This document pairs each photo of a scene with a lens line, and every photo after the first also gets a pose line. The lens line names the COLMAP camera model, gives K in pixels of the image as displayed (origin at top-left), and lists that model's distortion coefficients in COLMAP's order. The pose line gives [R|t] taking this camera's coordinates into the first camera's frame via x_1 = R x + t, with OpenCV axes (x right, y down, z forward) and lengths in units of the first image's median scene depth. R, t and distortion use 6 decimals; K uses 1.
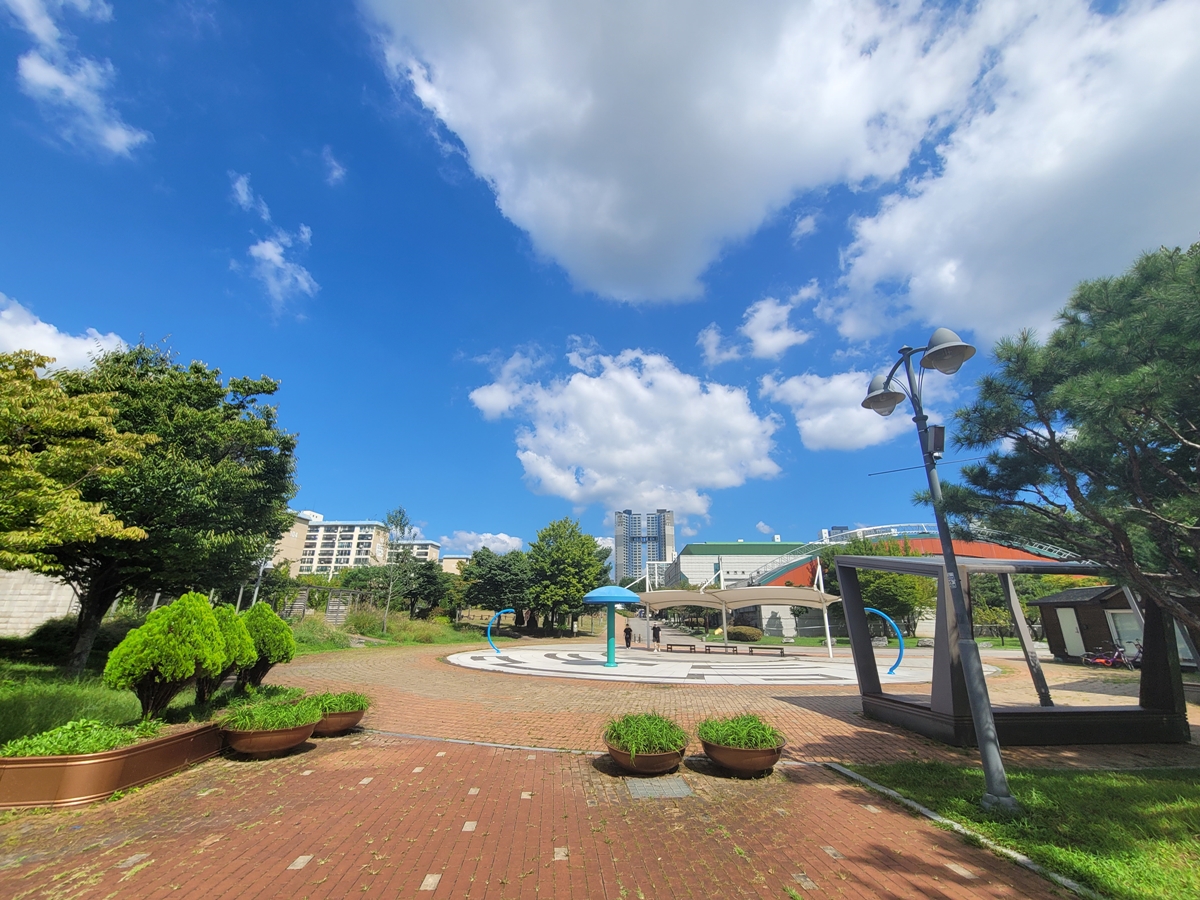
lens RADIAL K [[485.4, 0, 604.8], [0, 485.4, 451.3], [0, 0, 1]] dist [-0.000290, 0.000126]
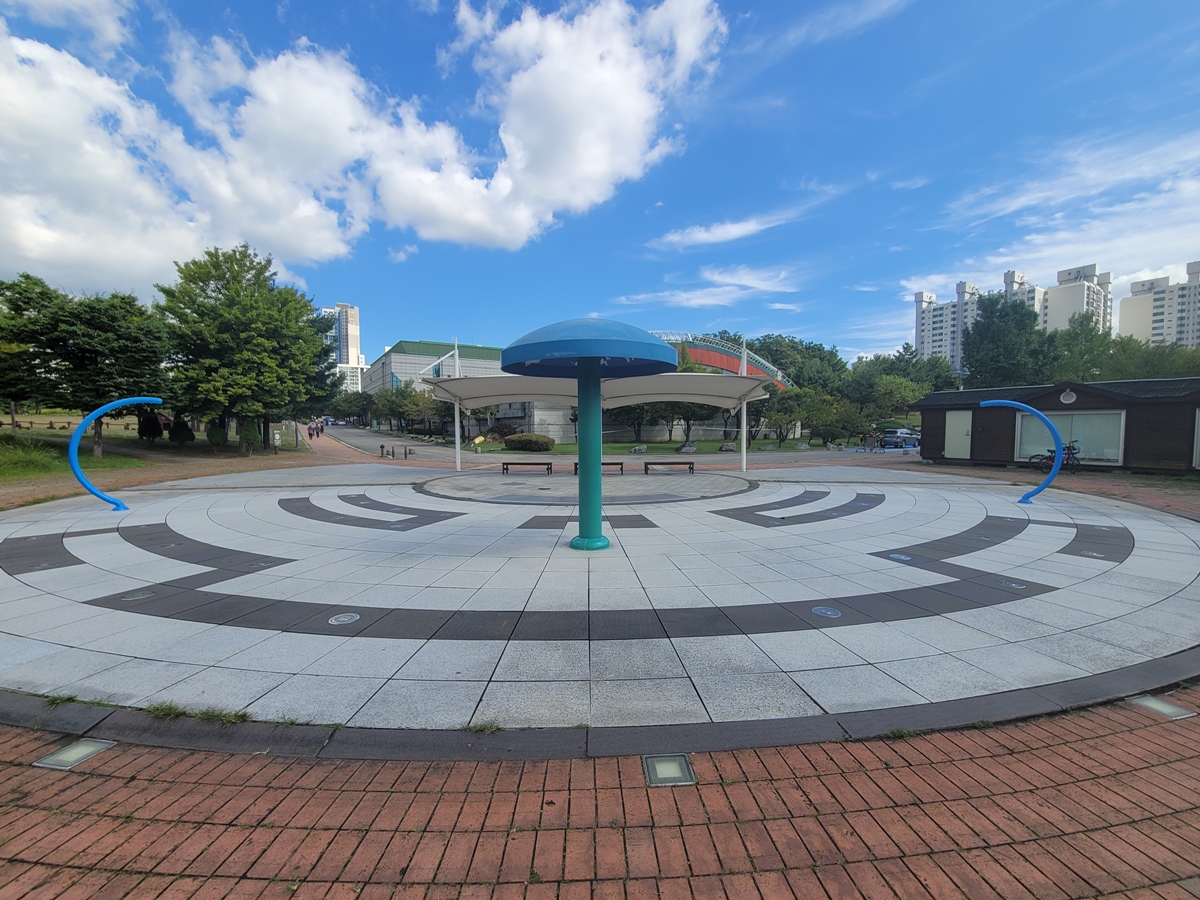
lens RADIAL K [[485.4, 0, 597.1], [0, 485.4, 453.4], [0, 0, 1]] dist [-0.000290, 0.000126]
pose [[0.823387, -0.036428, 0.566310, -0.076181], [-0.180356, 0.929397, 0.322013, 0.114212], [-0.538057, -0.367279, 0.758684, 0.323112]]
